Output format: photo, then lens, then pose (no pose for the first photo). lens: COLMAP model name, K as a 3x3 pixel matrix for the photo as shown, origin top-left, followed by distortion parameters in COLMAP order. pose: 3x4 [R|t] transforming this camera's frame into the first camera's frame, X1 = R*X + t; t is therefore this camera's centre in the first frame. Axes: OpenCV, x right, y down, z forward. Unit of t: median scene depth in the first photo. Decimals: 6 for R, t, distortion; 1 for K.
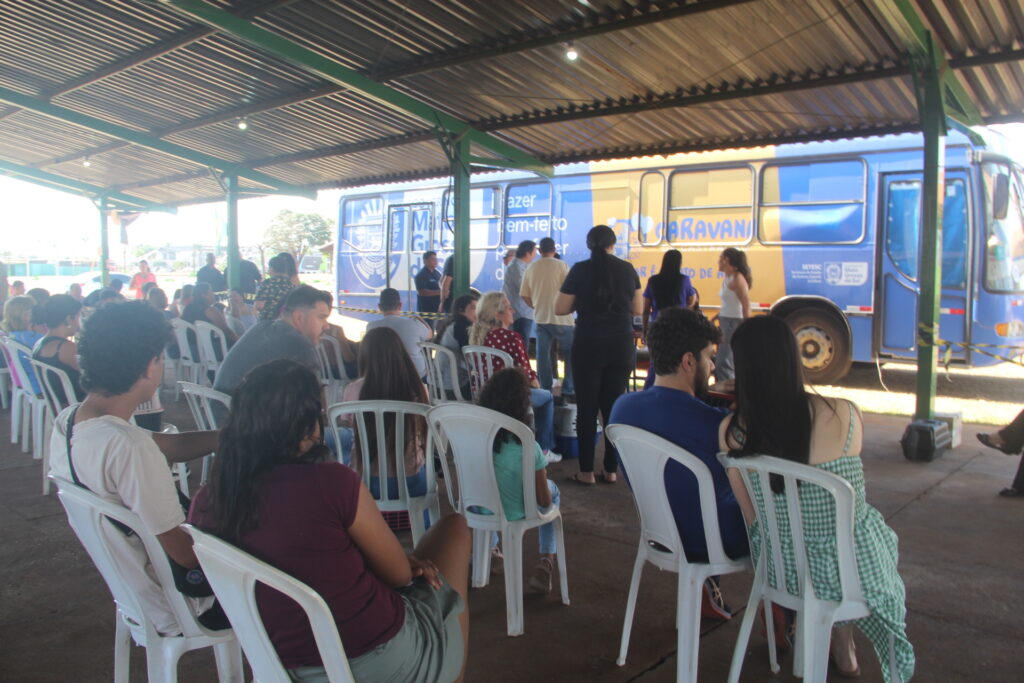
lens RADIAL K [[871.1, 0, 512.0], [0, 871.1, 341.5], [0, 0, 1]] dist [-0.174512, 0.172174]
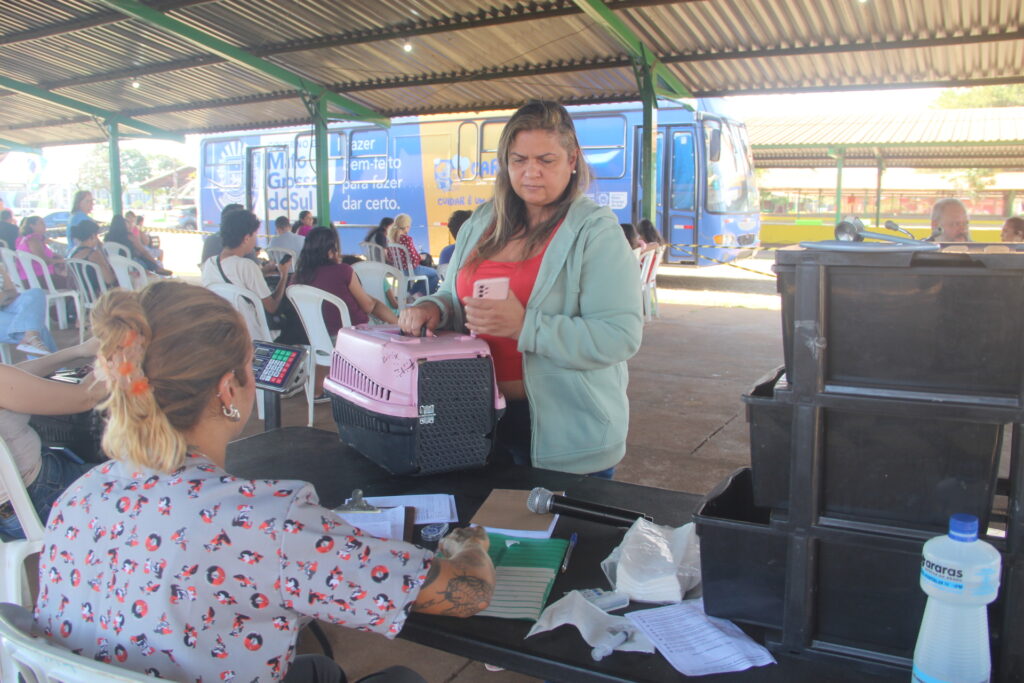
lens RADIAL K [[859.2, 0, 512.0], [0, 859.2, 341.5], [0, 0, 1]] dist [-0.180338, 0.159692]
pose [[0.979920, -0.036882, 0.195950, -0.034749], [0.021256, 0.996467, 0.081256, 0.028107], [-0.198255, -0.075459, 0.977242, -0.291005]]
